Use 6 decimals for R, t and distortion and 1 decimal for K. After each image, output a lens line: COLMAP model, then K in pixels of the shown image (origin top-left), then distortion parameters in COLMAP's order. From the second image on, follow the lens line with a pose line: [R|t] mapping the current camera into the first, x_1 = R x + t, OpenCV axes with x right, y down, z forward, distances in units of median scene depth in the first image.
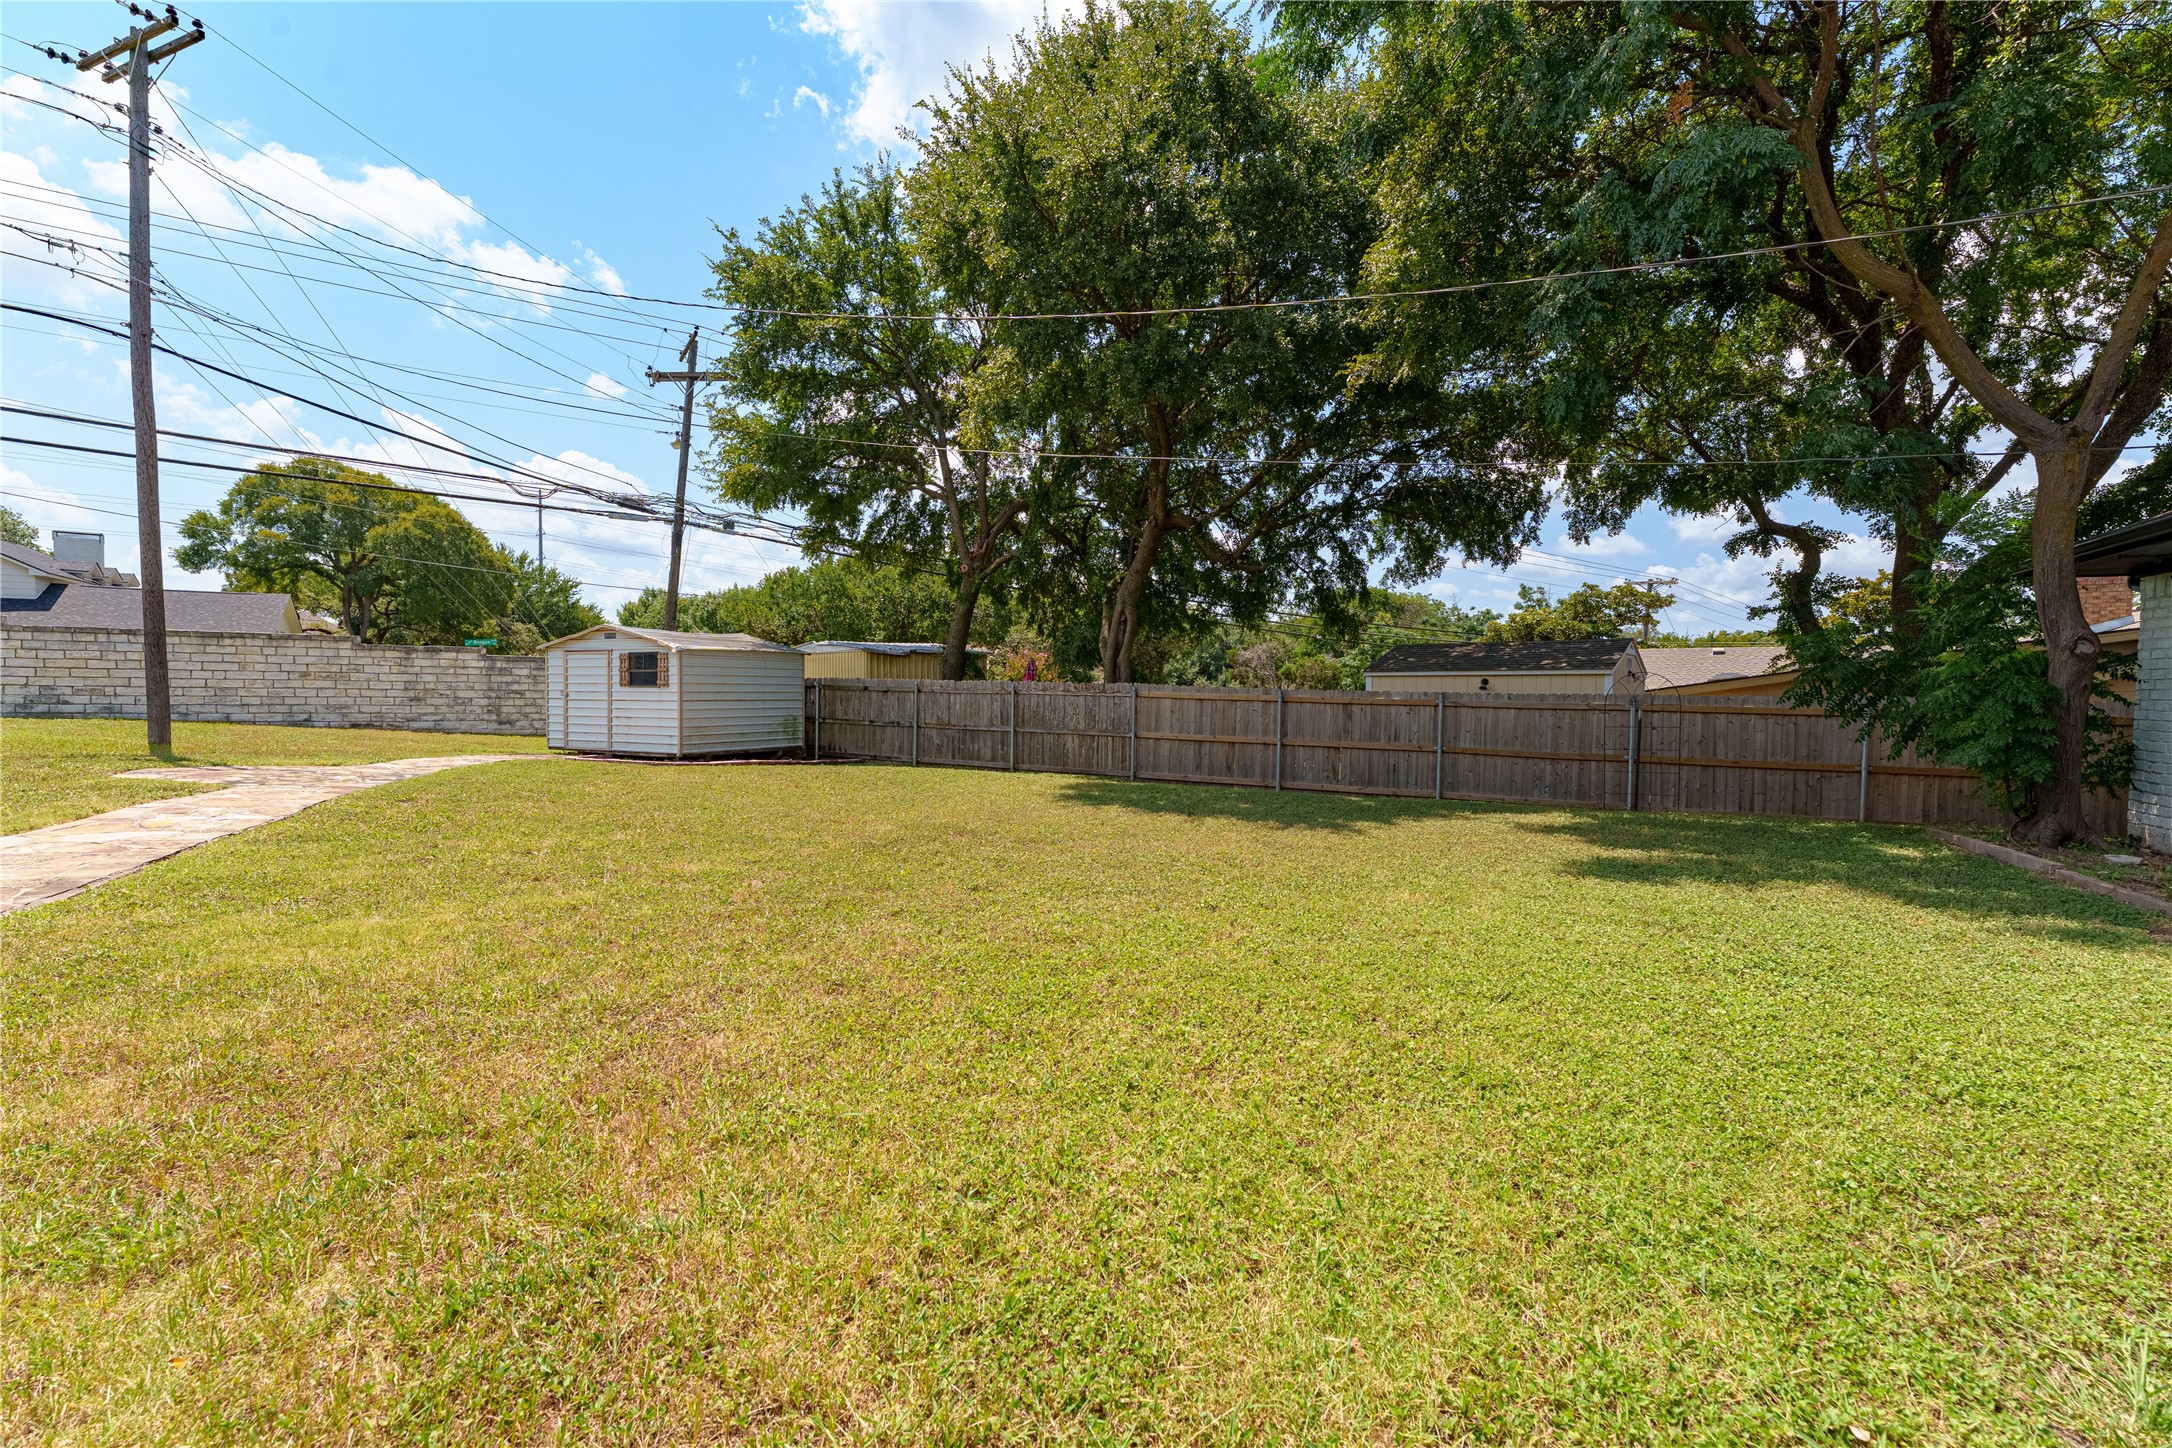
lens RADIAL K [[941.9, 0, 1087.8], [0, 941.9, 729.9], [0, 0, 1]] dist [-0.001177, -0.001142]
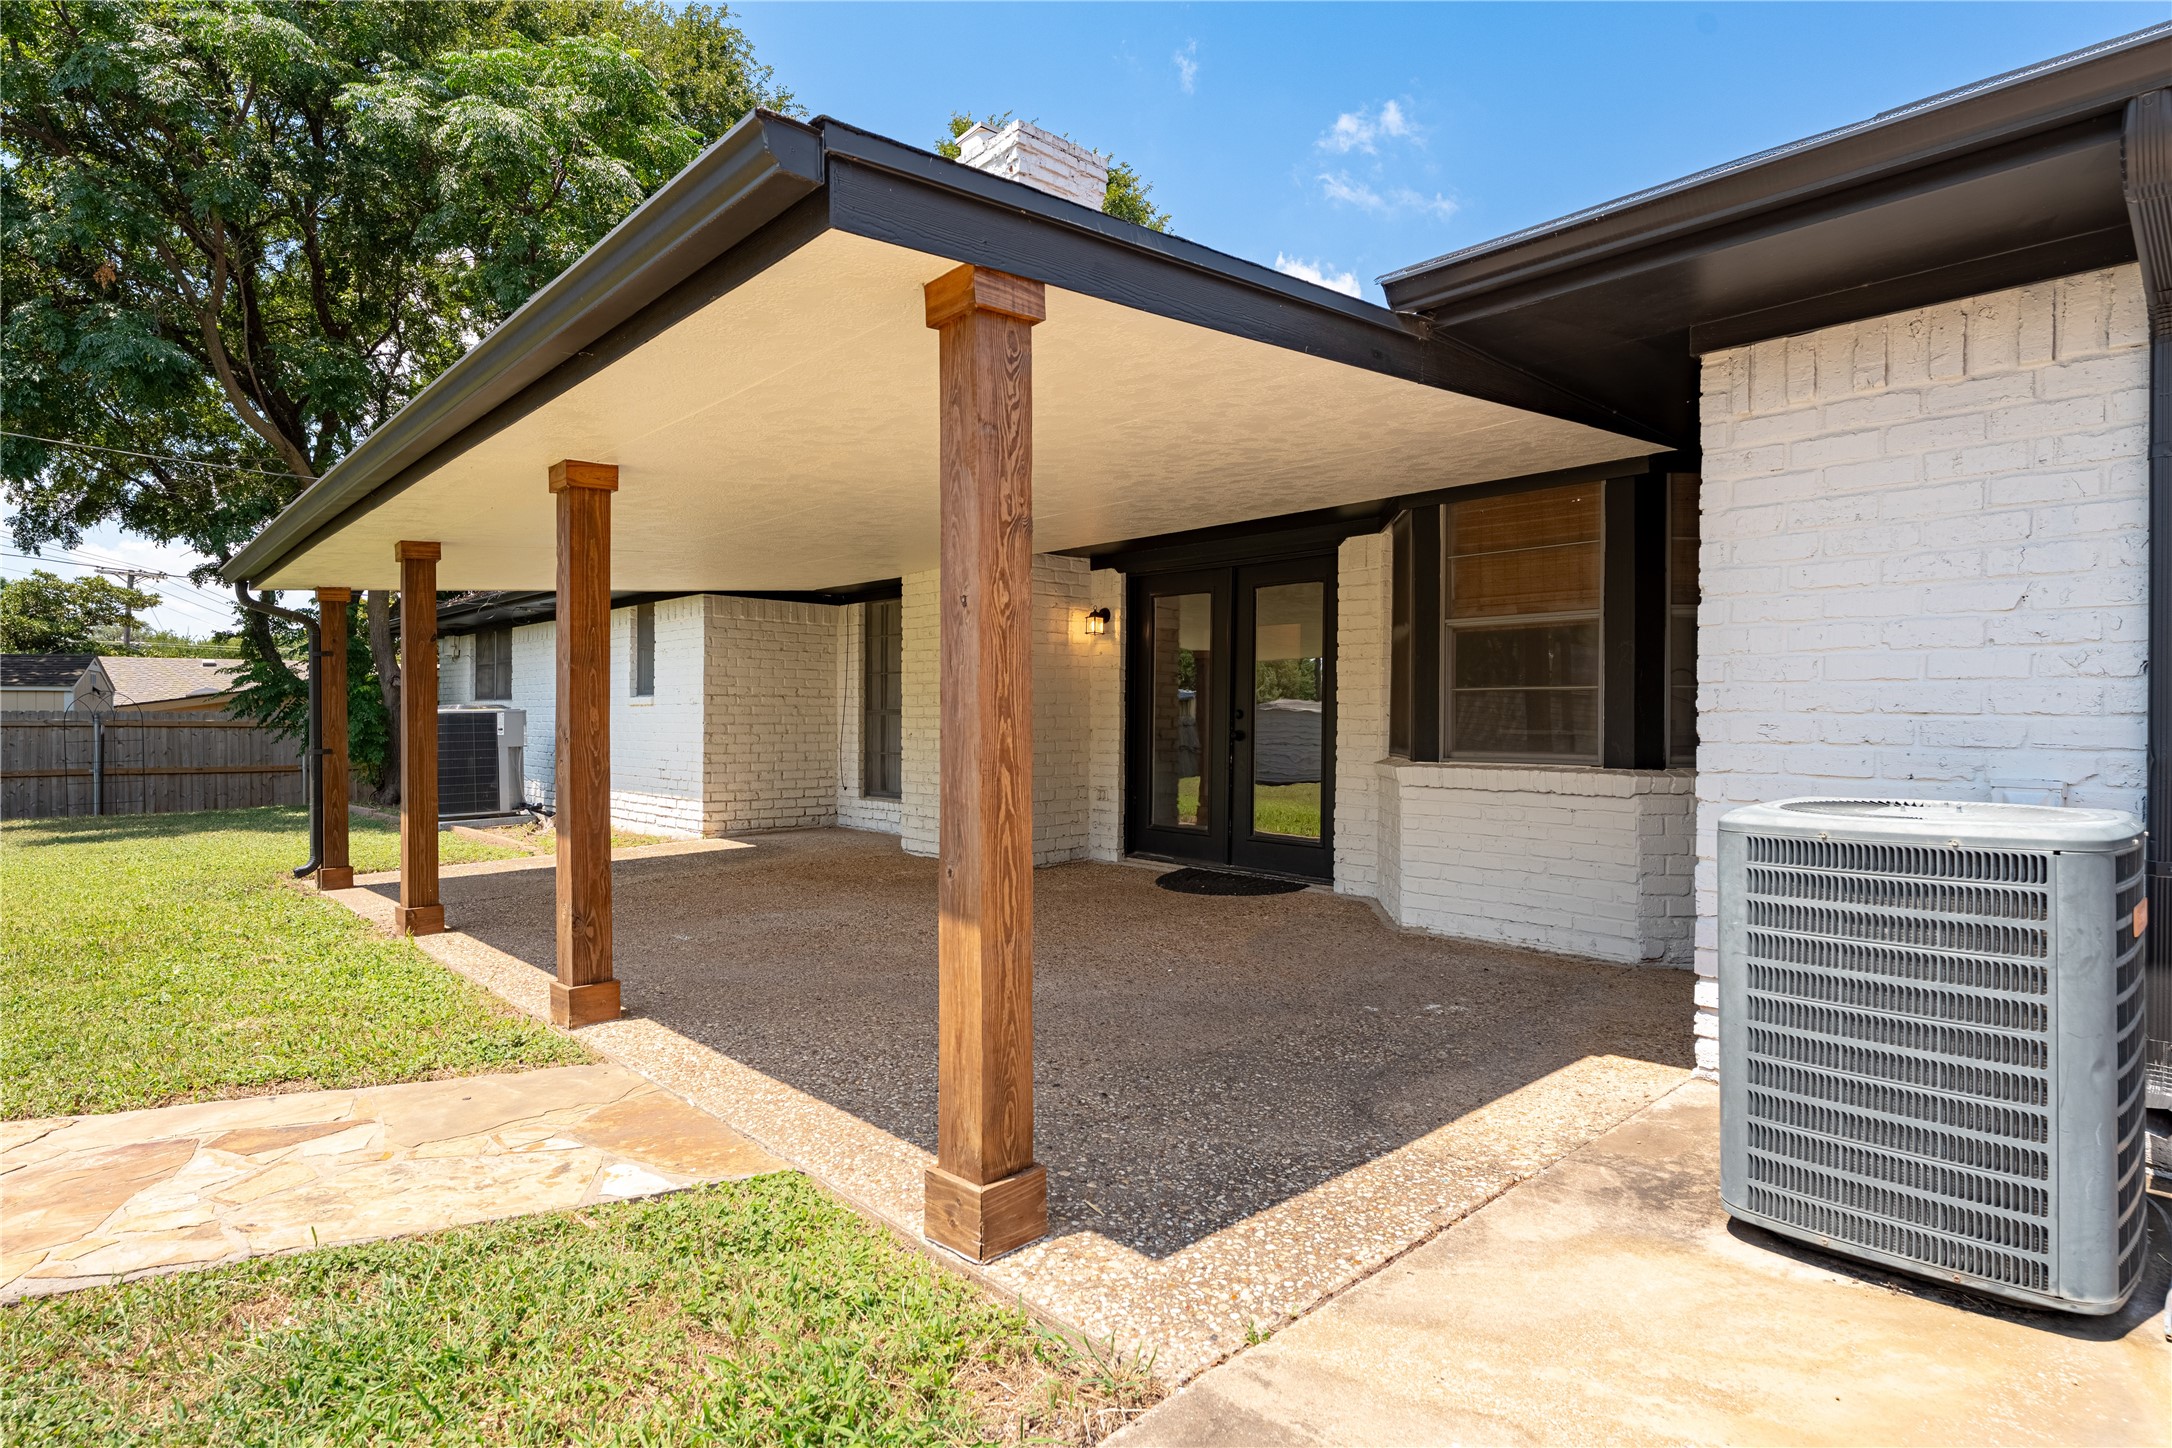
lens RADIAL K [[1104.0, 0, 1068.6], [0, 1104.0, 727.7], [0, 0, 1]] dist [-0.006034, -0.001162]
pose [[0.327481, -0.020542, 0.944635, -0.239542], [0.038959, 0.999207, 0.008222, 0.014210], [-0.944054, 0.034110, 0.328021, -0.456604]]
